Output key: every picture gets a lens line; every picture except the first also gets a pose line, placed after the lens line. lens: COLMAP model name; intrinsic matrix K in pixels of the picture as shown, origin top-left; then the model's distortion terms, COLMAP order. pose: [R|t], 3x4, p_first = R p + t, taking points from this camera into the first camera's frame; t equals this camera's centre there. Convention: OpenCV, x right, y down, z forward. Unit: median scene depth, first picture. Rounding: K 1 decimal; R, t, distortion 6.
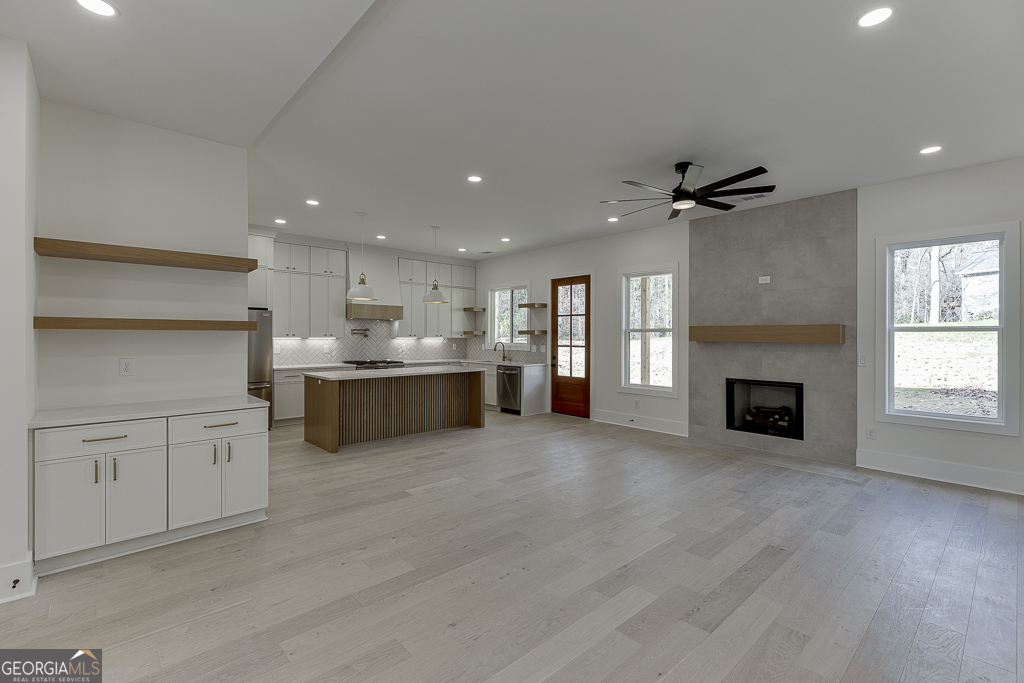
lens RADIAL K [[457.5, 0, 516.1], [0, 457.5, 337.9], [0, 0, 1]] dist [0.011107, -0.000236]
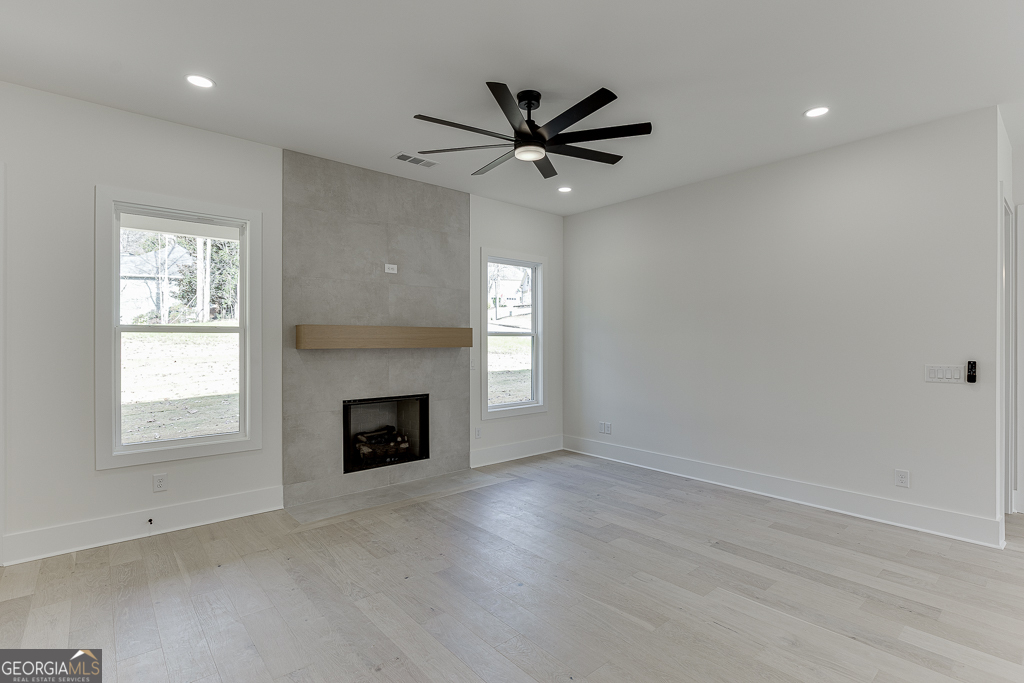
lens RADIAL K [[500.0, 0, 509.9], [0, 500.0, 339.4], [0, 0, 1]] dist [-0.000597, -0.000577]
pose [[0.021730, -0.001880, 0.999762, -0.312749], [0.002986, 0.999994, 0.001816, -0.006103], [-0.999759, 0.002946, 0.021735, 0.783904]]
